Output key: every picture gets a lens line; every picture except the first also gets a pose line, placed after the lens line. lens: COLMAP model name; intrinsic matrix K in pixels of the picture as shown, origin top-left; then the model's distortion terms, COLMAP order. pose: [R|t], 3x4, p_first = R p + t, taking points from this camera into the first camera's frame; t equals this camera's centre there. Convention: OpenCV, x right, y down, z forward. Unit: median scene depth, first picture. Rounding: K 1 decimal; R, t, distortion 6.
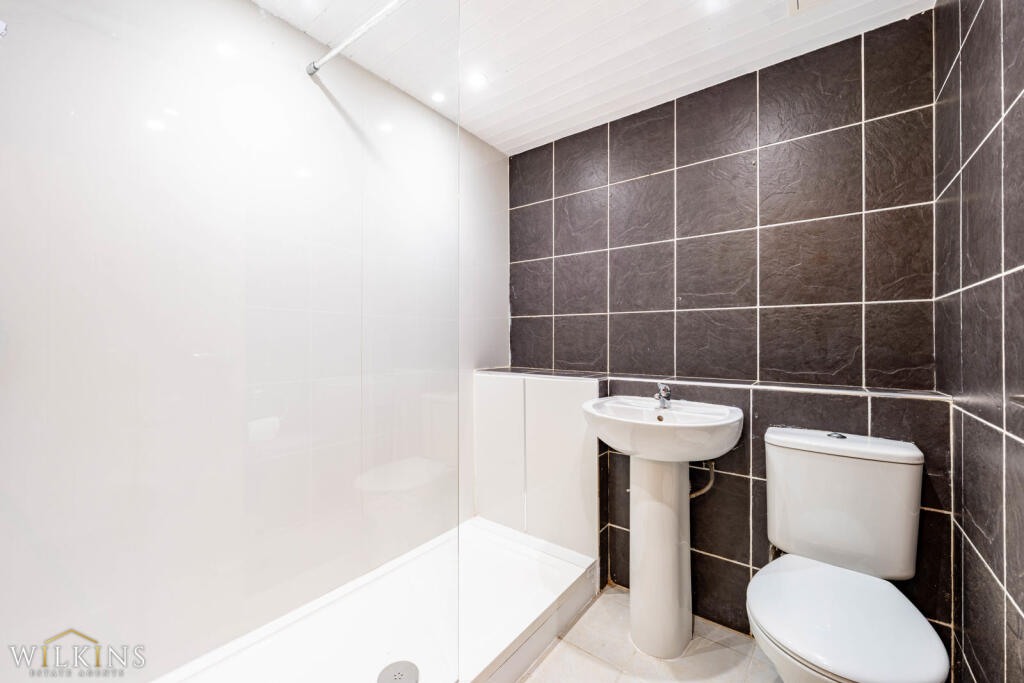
lens RADIAL K [[402.7, 0, 512.0], [0, 402.7, 341.5], [0, 0, 1]] dist [0.000111, 0.000021]
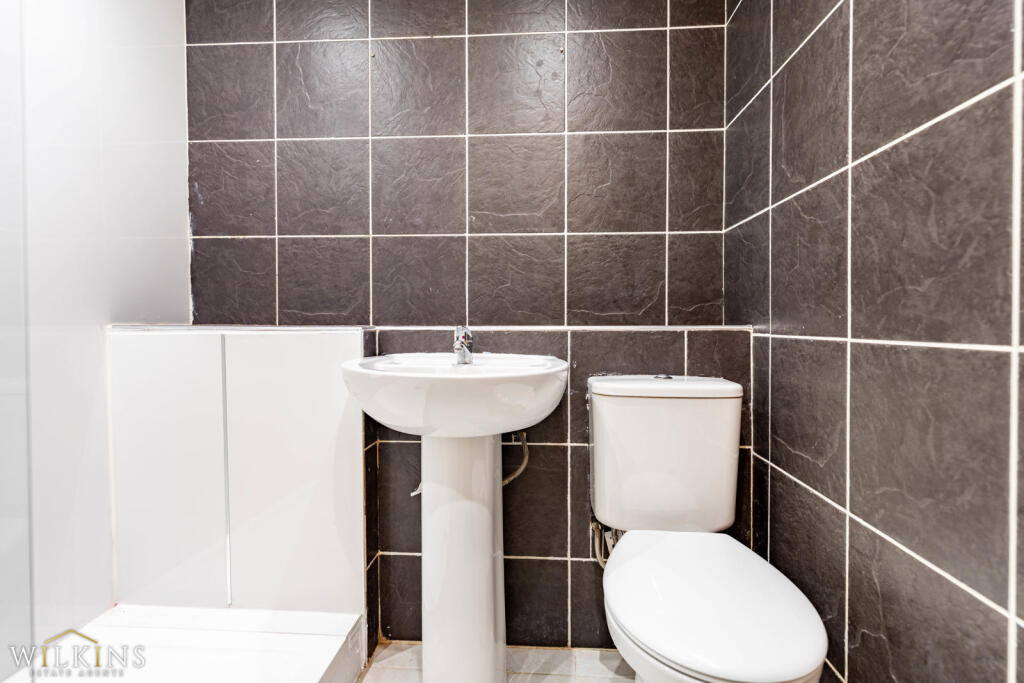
lens RADIAL K [[474.3, 0, 513.2], [0, 474.3, 333.6], [0, 0, 1]] dist [0.002652, -0.000090]
pose [[0.829025, -0.010738, 0.559108, -0.005091], [0.002742, 0.999882, 0.015138, 0.101751], [-0.559205, -0.011017, 0.828956, 0.283589]]
